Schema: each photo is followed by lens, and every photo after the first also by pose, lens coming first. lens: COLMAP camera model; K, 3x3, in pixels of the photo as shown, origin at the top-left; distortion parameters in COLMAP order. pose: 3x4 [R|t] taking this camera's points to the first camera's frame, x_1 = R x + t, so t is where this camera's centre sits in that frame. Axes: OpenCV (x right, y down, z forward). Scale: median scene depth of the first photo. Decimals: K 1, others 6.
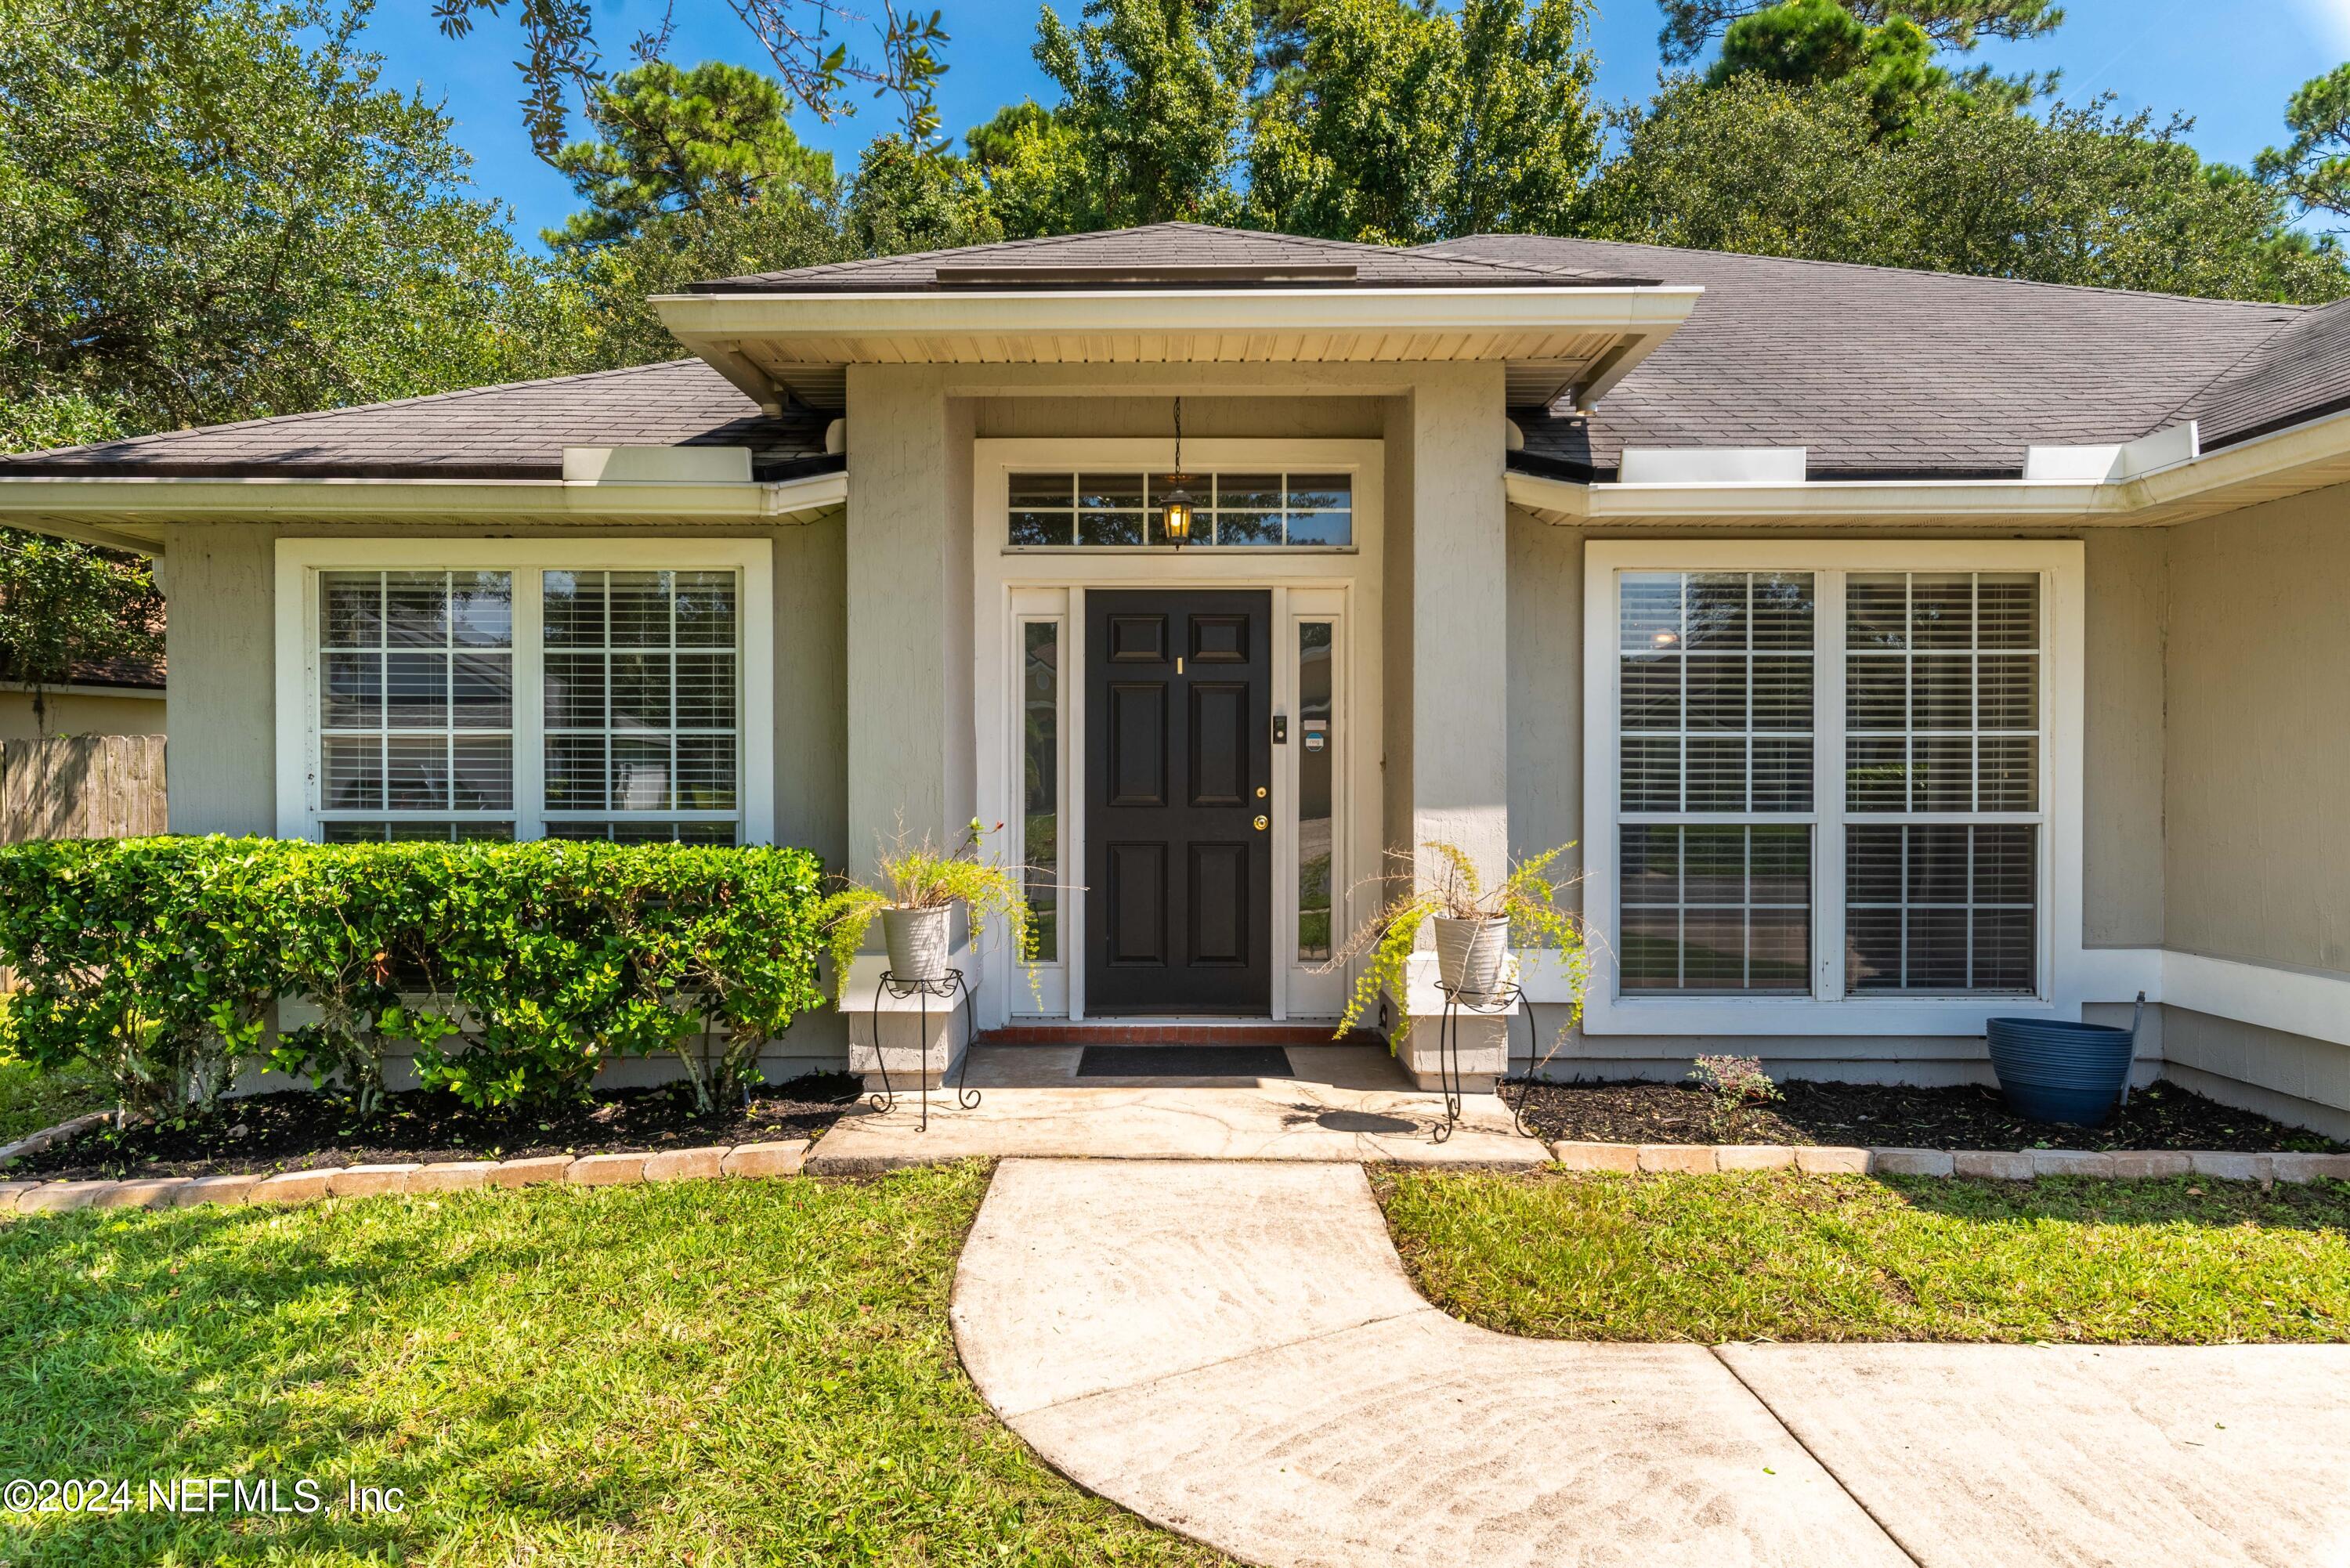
lens RADIAL K [[1403.2, 0, 1173.9], [0, 1403.2, 781.0], [0, 0, 1]] dist [0.001115, 0.000843]
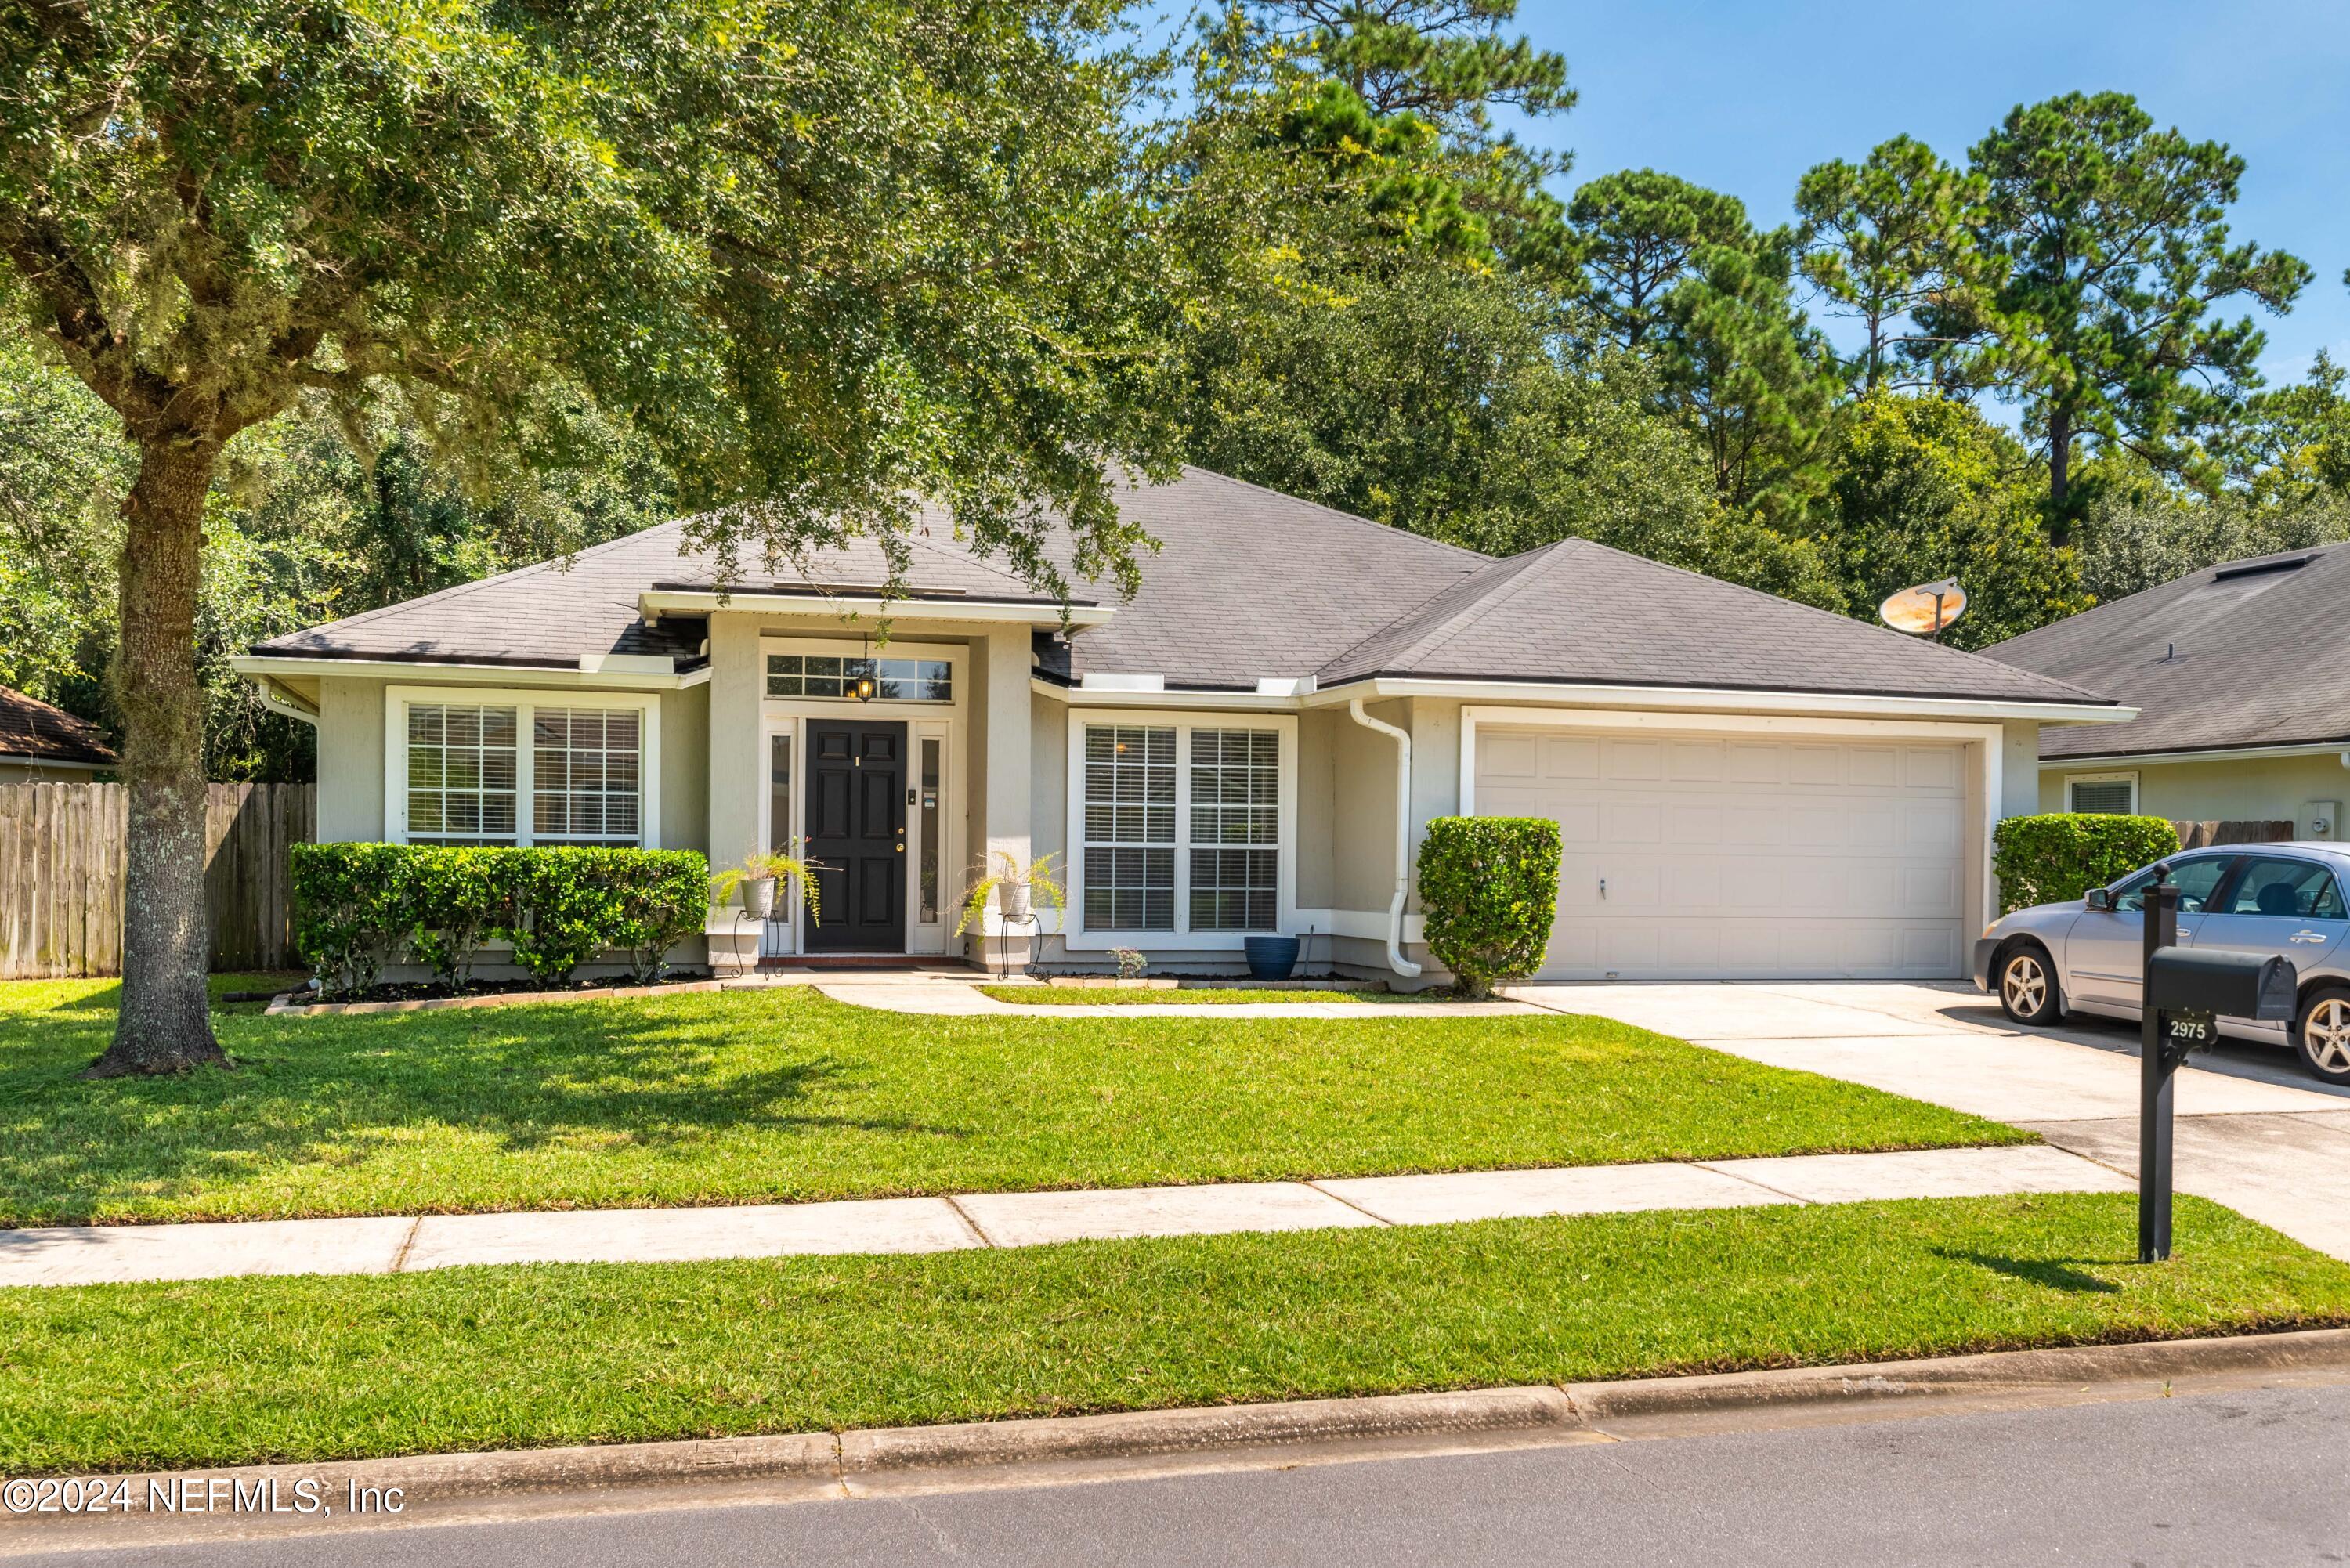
lens RADIAL K [[2045.6, 0, 1166.5], [0, 2045.6, 873.2], [0, 0, 1]] dist [0.005264, -0.010721]
pose [[0.956256, 0.007062, 0.292444, -0.435562], [-0.008564, 0.999956, 0.003857, 0.055766], [-0.292404, -0.006192, 0.956275, -1.869196]]
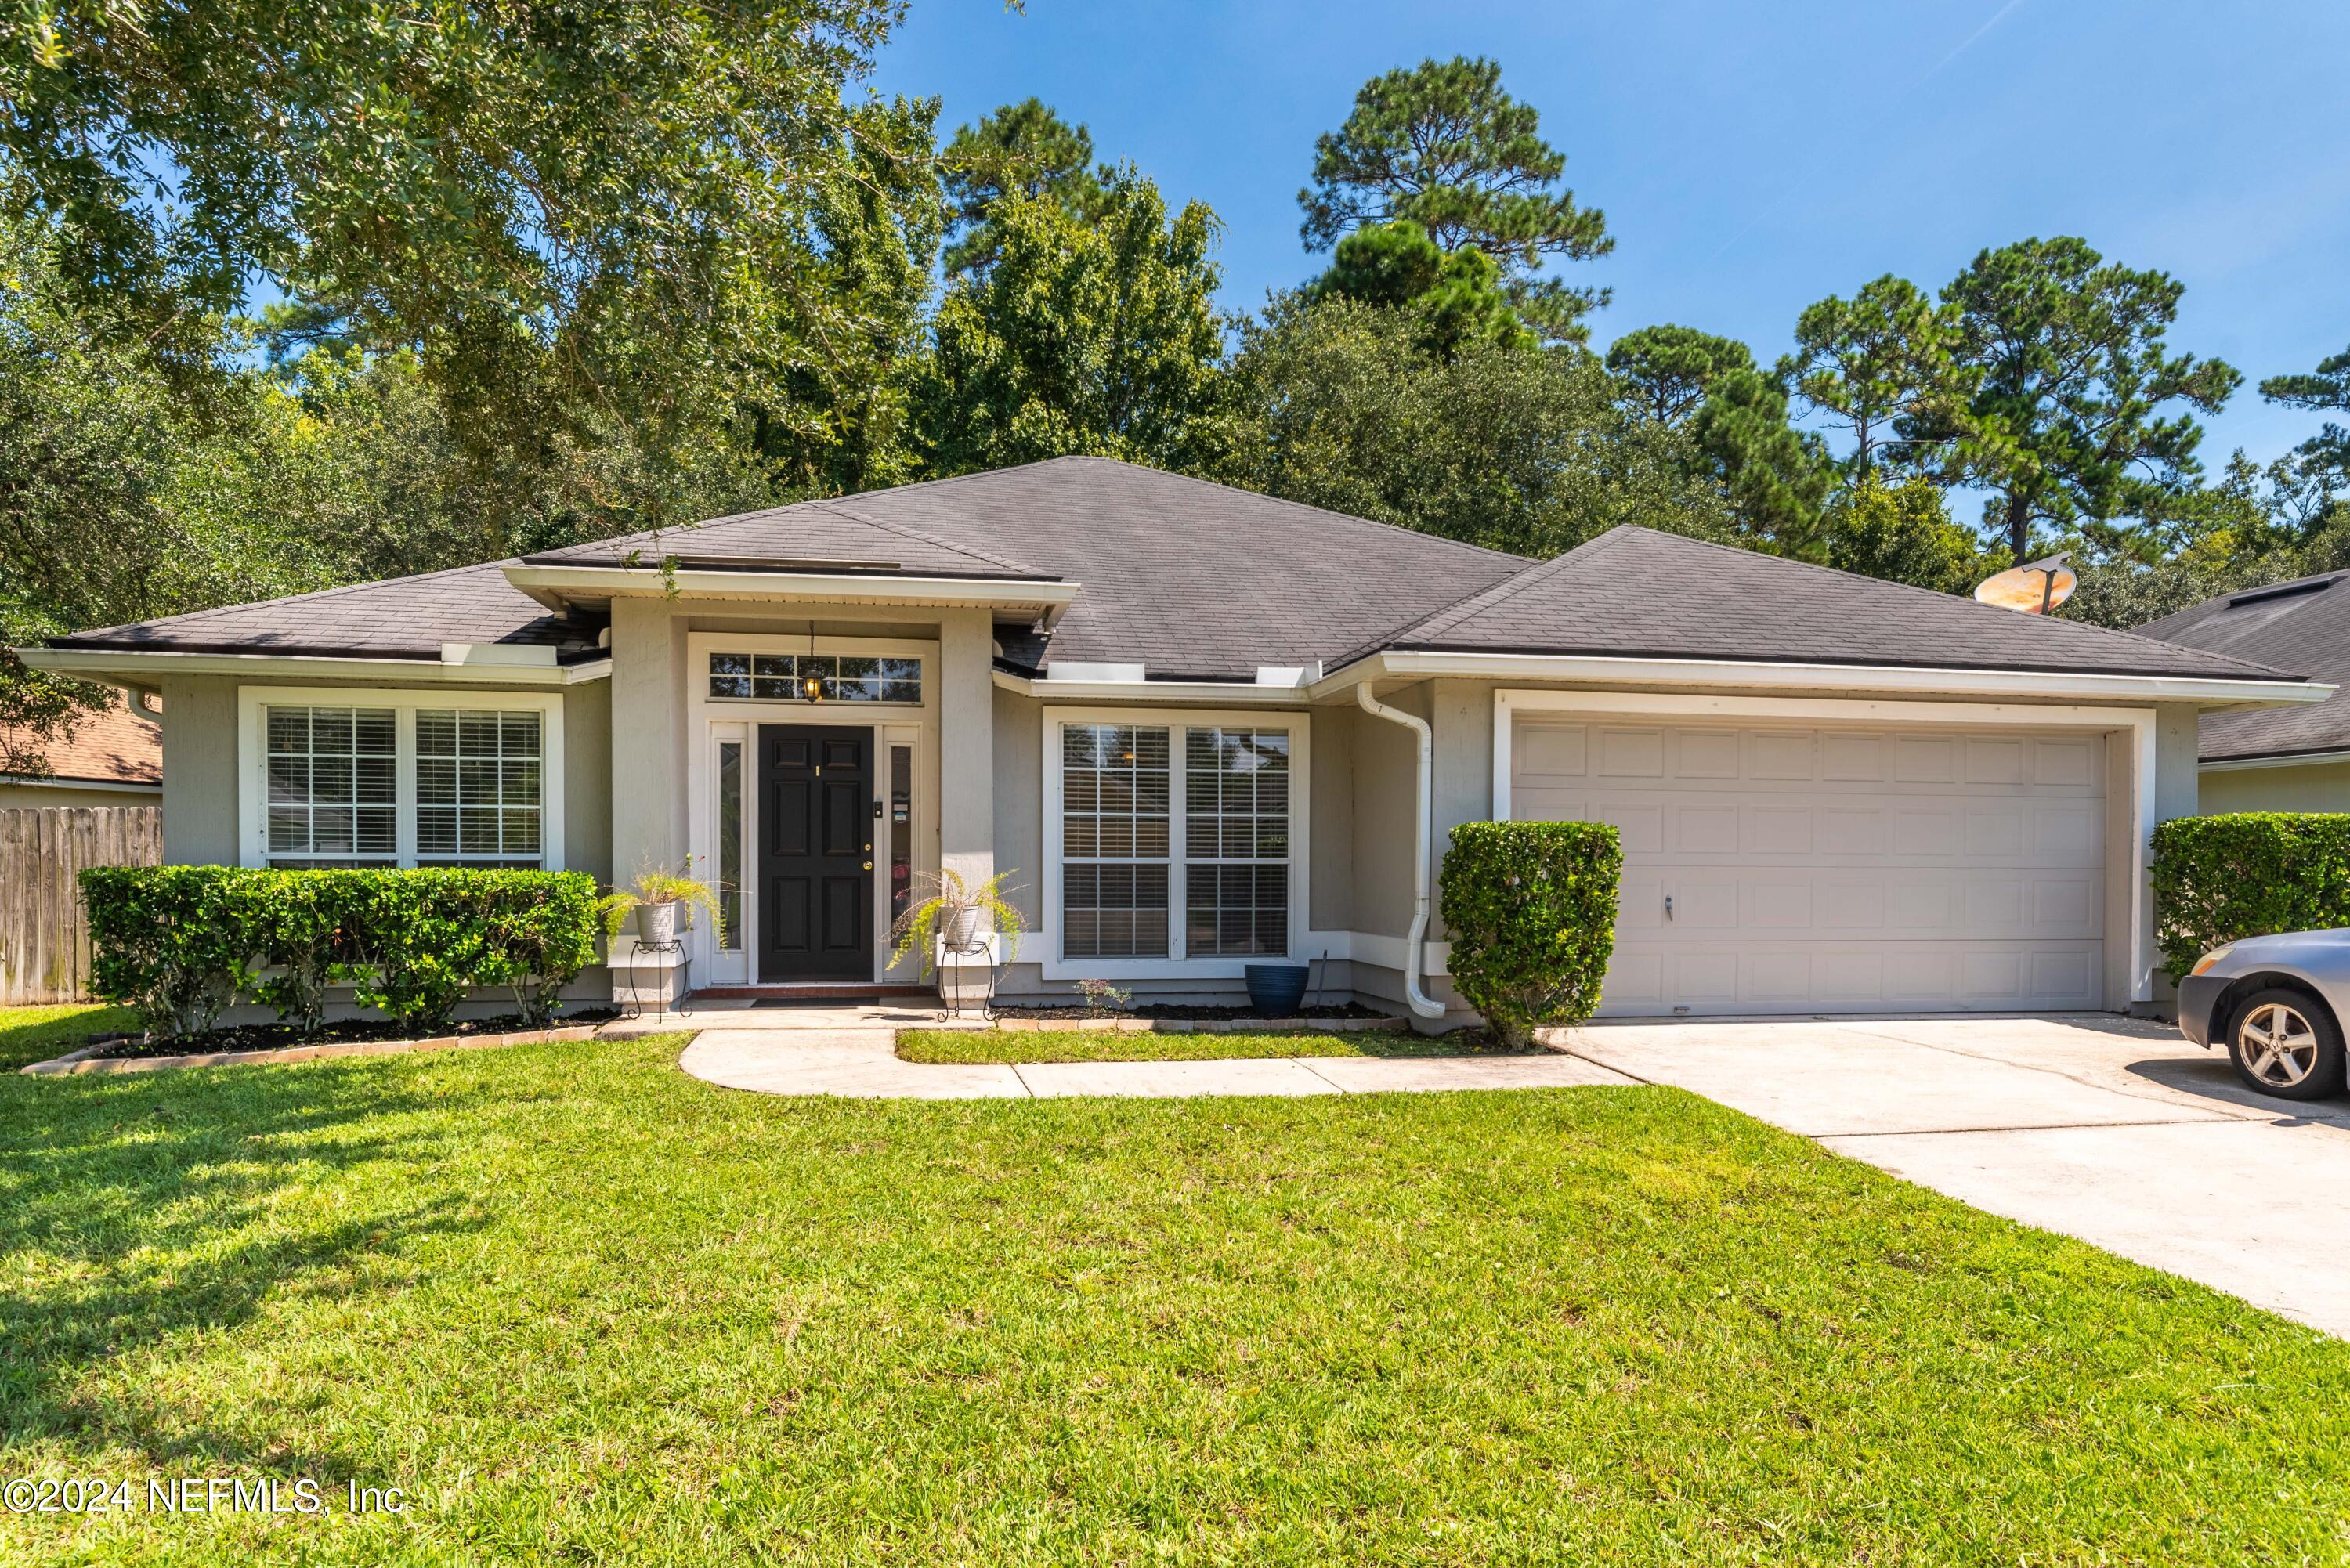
lens RADIAL K [[1403.2, 0, 1169.6], [0, 1403.2, 882.4], [0, 0, 1]] dist [0.001115, 0.000843]
pose [[0.982140, 0.000280, 0.188151, 0.112288], [-0.001438, 0.999981, 0.006021, 0.043609], [-0.188146, -0.006184, 0.982122, -0.792666]]
